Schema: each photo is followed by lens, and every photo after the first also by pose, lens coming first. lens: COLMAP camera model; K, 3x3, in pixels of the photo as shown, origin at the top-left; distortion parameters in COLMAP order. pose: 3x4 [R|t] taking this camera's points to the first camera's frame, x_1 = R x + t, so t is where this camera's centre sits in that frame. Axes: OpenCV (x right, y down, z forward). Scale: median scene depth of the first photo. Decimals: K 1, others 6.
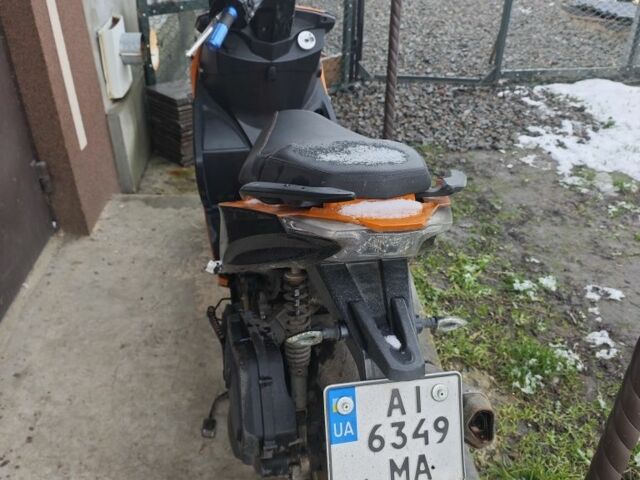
lens RADIAL K [[589.2, 0, 310.8], [0, 589.2, 250.2], [0, 0, 1]] dist [0.086616, -0.188195]
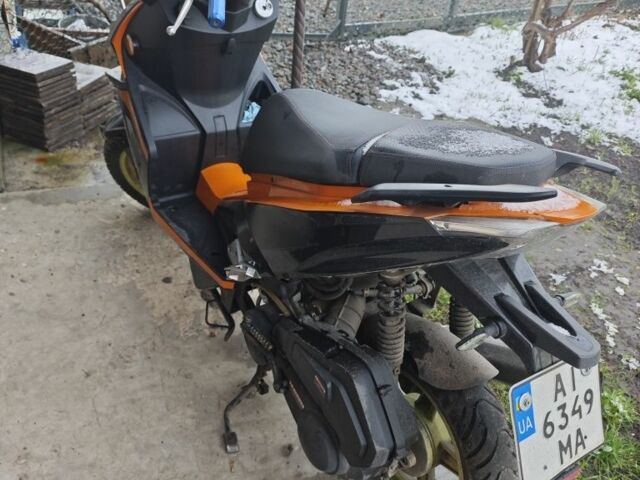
lens RADIAL K [[589.2, 0, 310.8], [0, 589.2, 250.2], [0, 0, 1]] dist [0.086616, -0.188195]
pose [[0.937734, -0.148409, 0.314053, -0.154458], [0.124231, 0.987621, 0.095768, -0.035670], [-0.324378, -0.050789, 0.944563, 0.052819]]
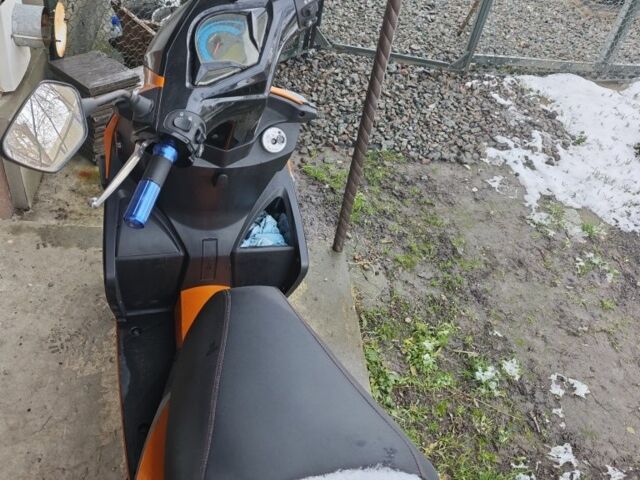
lens RADIAL K [[589.2, 0, 310.8], [0, 589.2, 250.2], [0, 0, 1]] dist [0.086616, -0.188195]
pose [[0.988039, 0.072208, 0.136257, -0.027854], [-0.093620, 0.983002, 0.157931, -0.187386], [-0.122537, -0.168798, 0.978004, 0.152506]]
